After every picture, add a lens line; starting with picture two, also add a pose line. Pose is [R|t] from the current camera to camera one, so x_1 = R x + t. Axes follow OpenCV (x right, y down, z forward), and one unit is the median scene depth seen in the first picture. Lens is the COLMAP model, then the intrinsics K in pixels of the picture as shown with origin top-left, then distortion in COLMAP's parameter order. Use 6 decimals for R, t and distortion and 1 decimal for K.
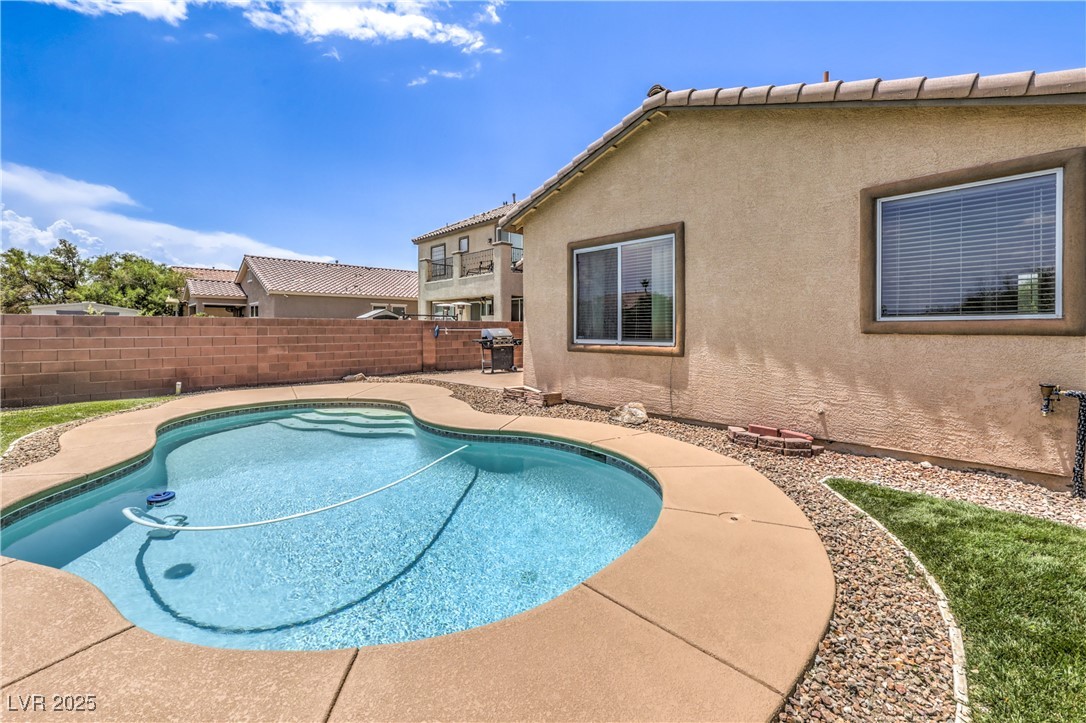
lens RADIAL K [[459.9, 0, 544.2], [0, 459.9, 330.9], [0, 0, 1]] dist [0.000595, 0.000166]
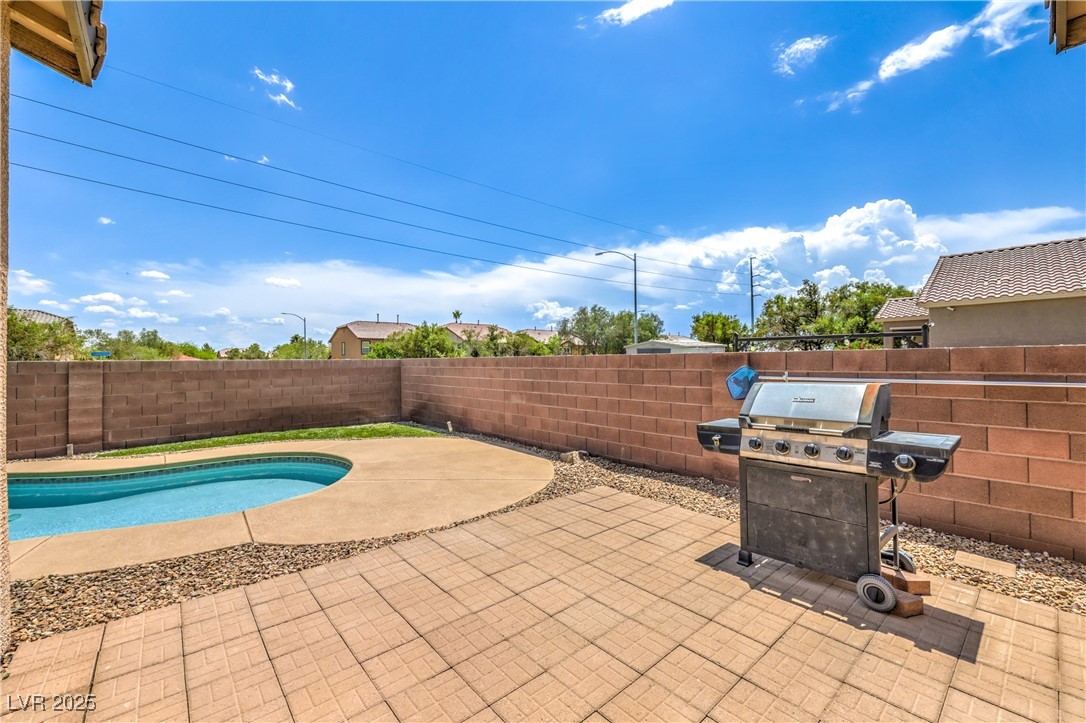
lens RADIAL K [[445.3, 0, 543.6], [0, 445.3, 356.2], [0, 0, 1]] dist [0.000666, 0.000241]
pose [[-0.045809, -0.008023, -0.998918, 0.176492], [0.005017, 0.999953, -0.008262, -0.023439], [0.998938, -0.005390, -0.045767, 1.172521]]
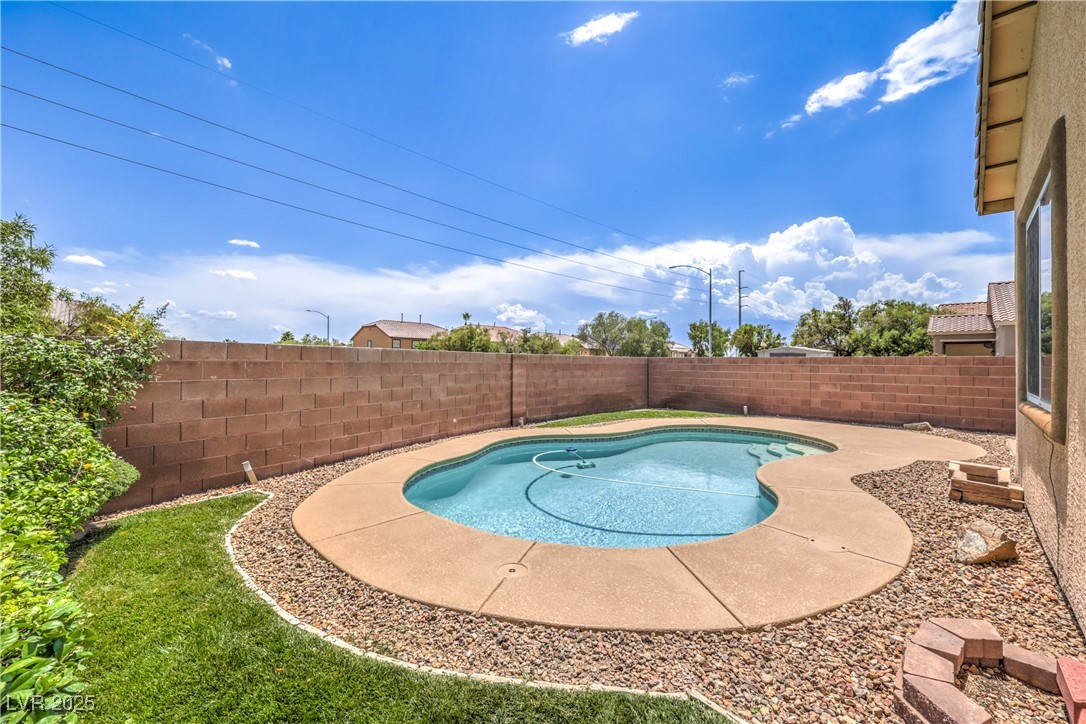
lens RADIAL K [[441.5, 0, 543.0], [0, 441.5, 362.0], [0, 0, 1]] dist [0.000843, 0.000274]
pose [[0.043402, -0.001388, -0.999057, 0.429678], [-0.013581, 0.999906, -0.001979, -0.005226], [0.998965, 0.013654, 0.043379, 0.332402]]
